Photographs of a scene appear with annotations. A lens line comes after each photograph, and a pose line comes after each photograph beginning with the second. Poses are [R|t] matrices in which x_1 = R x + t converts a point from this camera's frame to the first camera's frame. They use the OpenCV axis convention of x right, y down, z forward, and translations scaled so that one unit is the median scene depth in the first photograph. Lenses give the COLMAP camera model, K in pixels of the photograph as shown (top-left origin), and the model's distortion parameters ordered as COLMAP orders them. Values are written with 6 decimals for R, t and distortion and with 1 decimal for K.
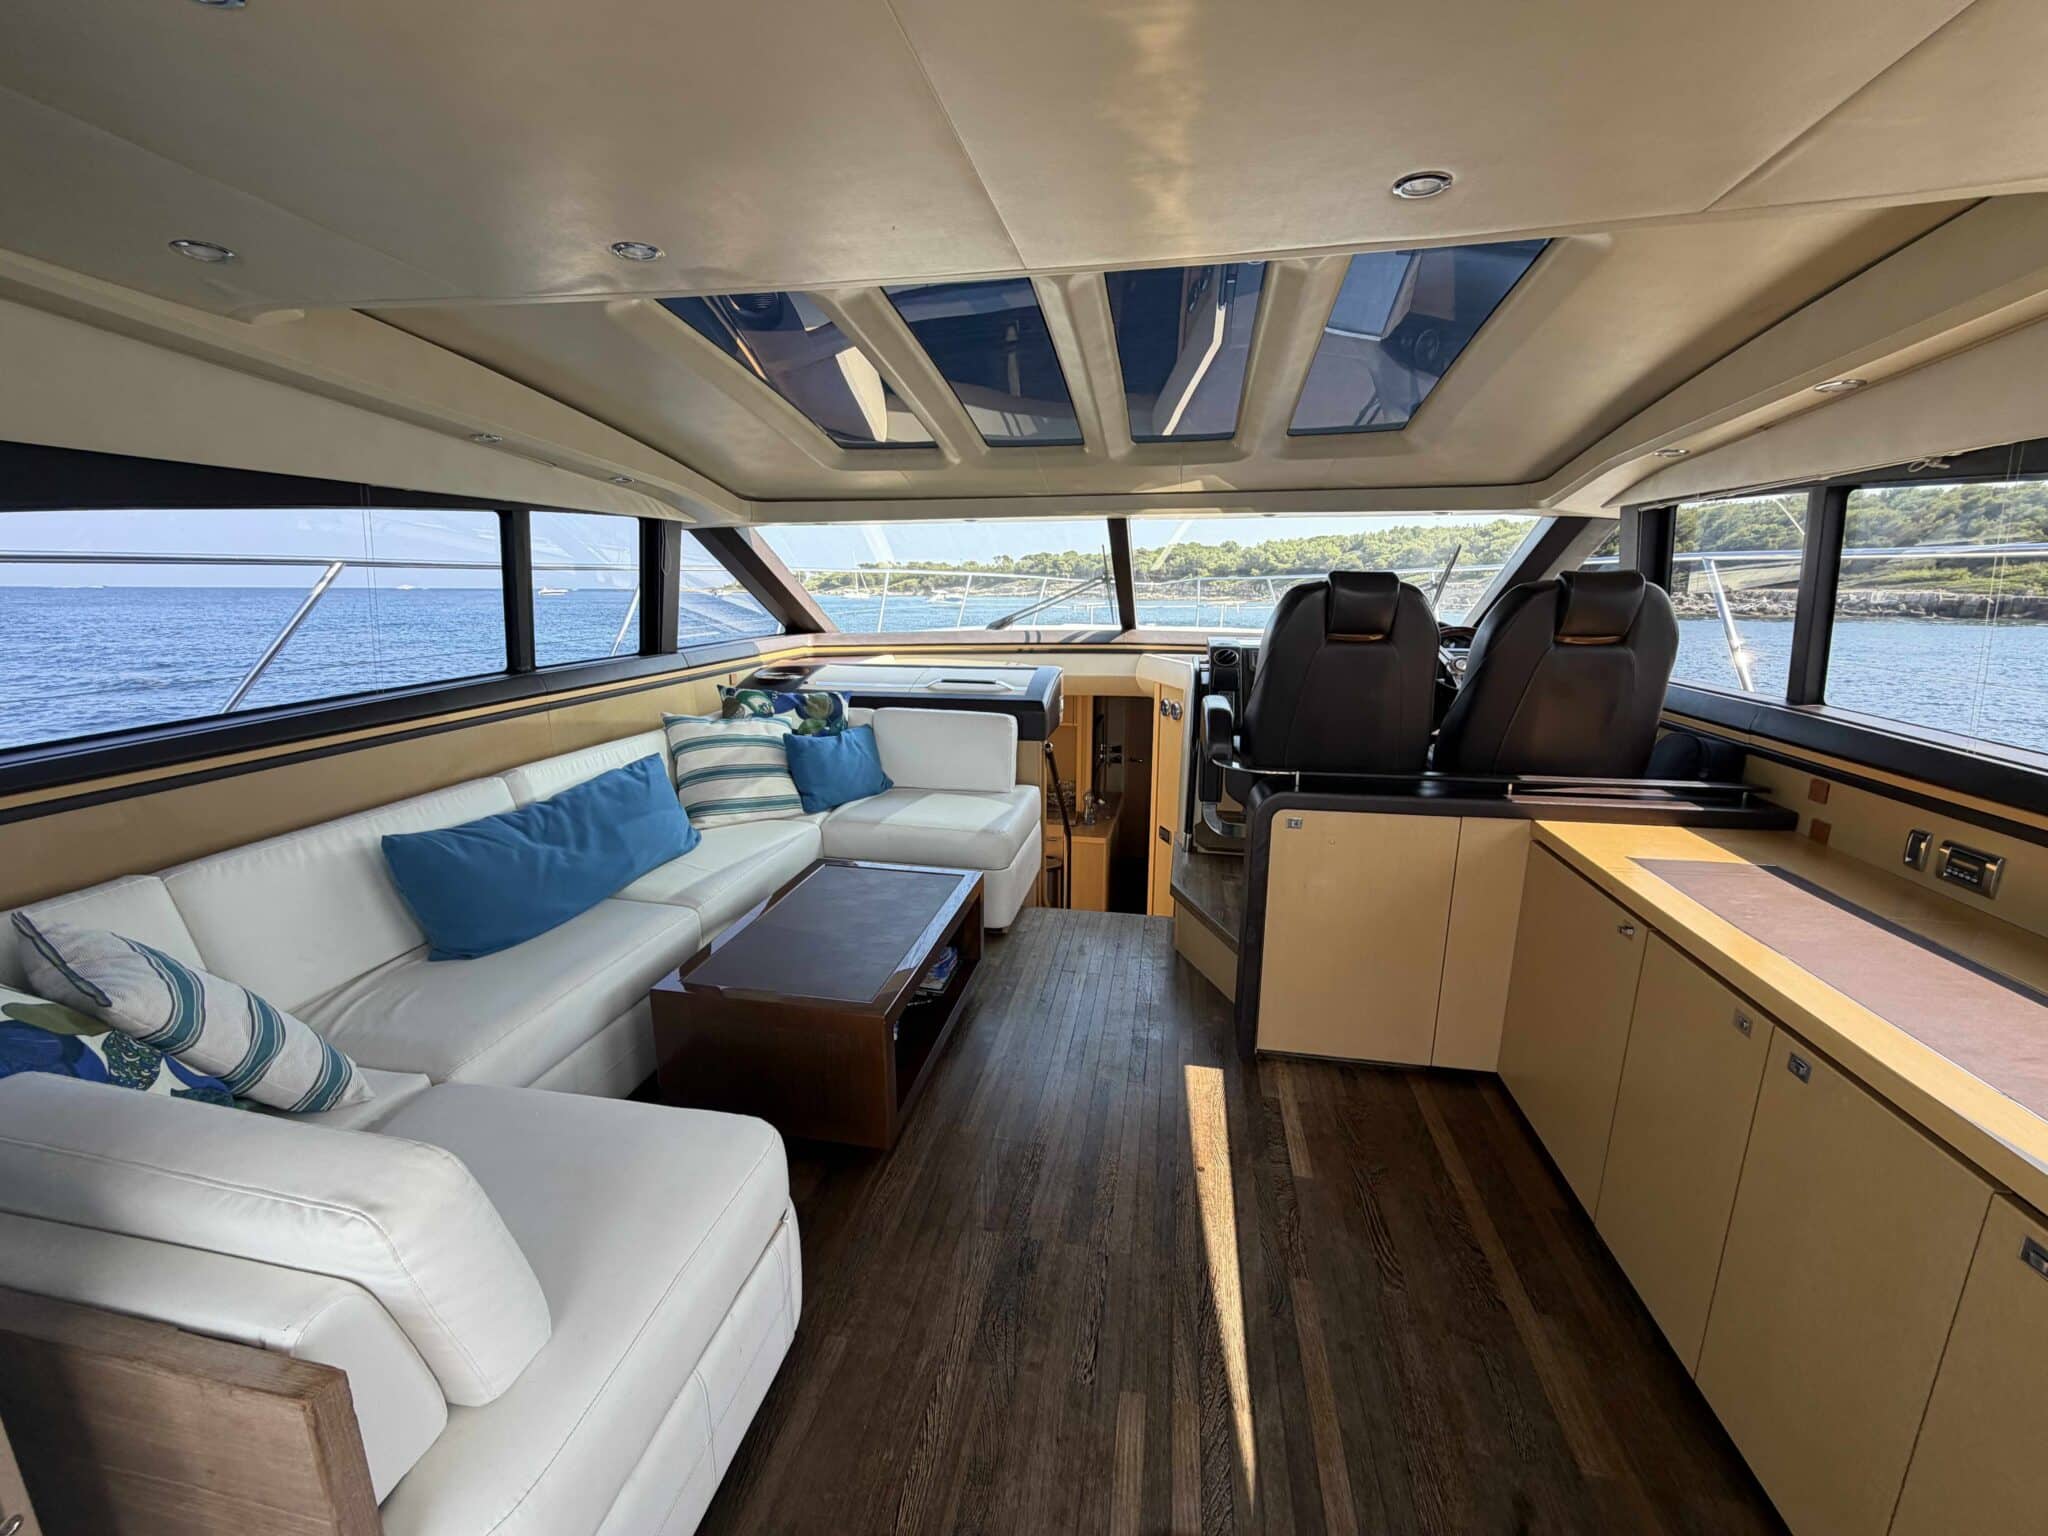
lens RADIAL K [[823.7, 0, 1025.1], [0, 823.7, 765.8], [0, 0, 1]] dist [0.000480, -0.000101]
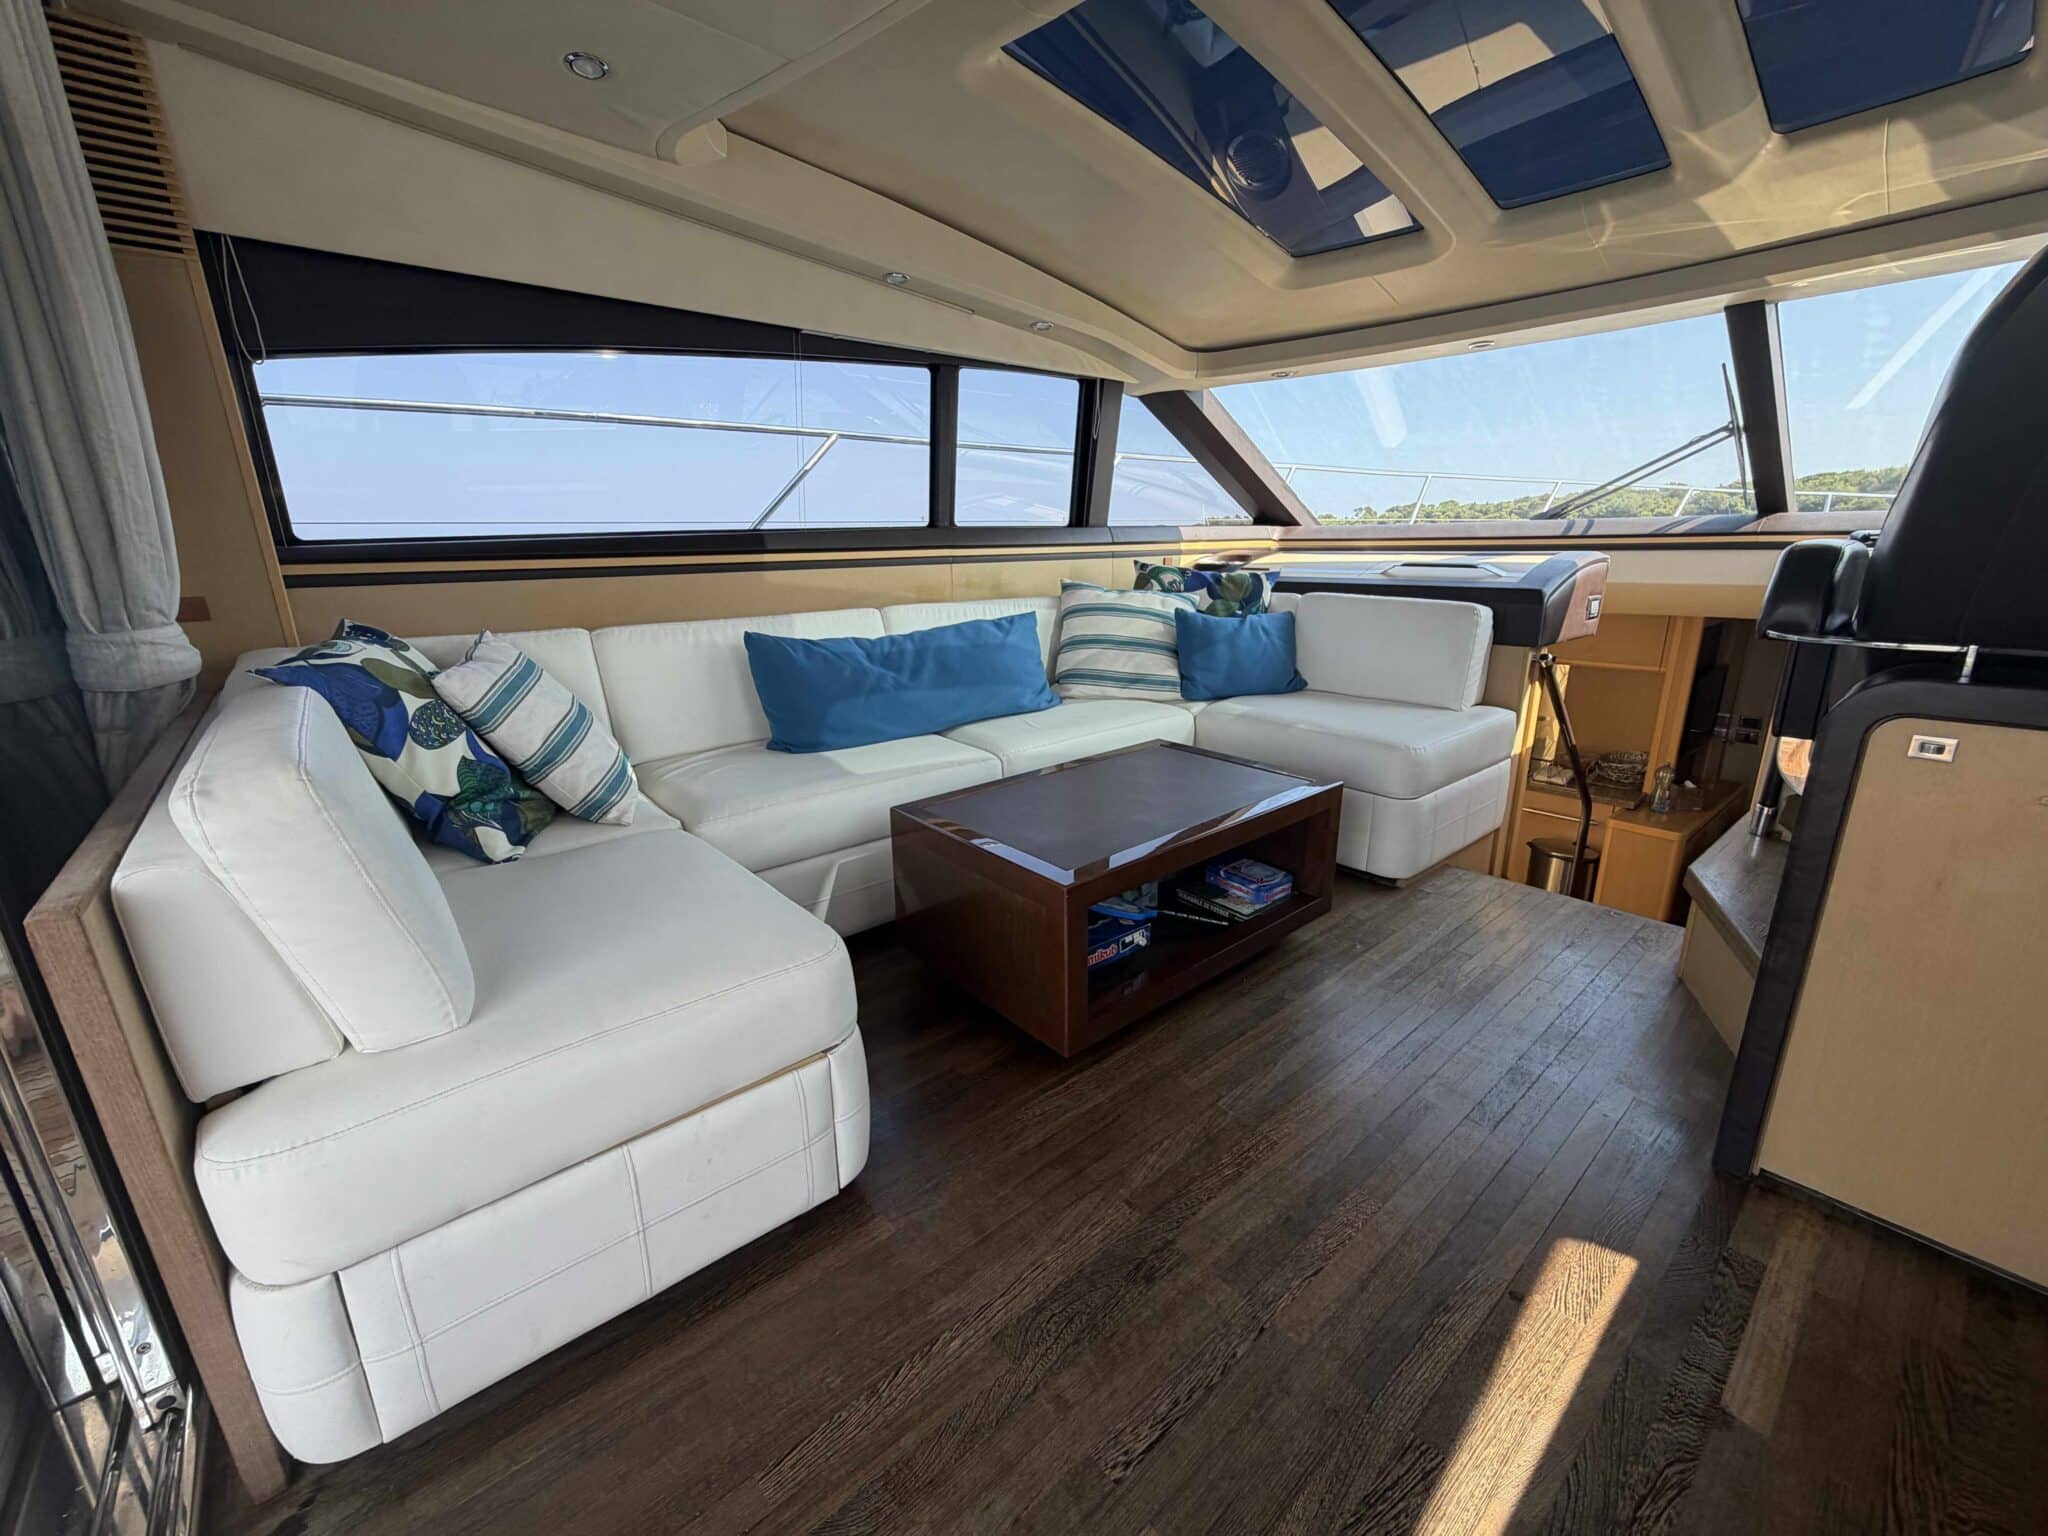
lens RADIAL K [[823.7, 0, 1019.7], [0, 823.7, 770.1], [0, 0, 1]] dist [0.000480, -0.000101]
pose [[0.776672, 0.156725, -0.610097, 0.150755], [-0.126083, 0.987632, 0.093201, 0.075355], [0.617158, 0.004536, 0.786826, 0.212177]]
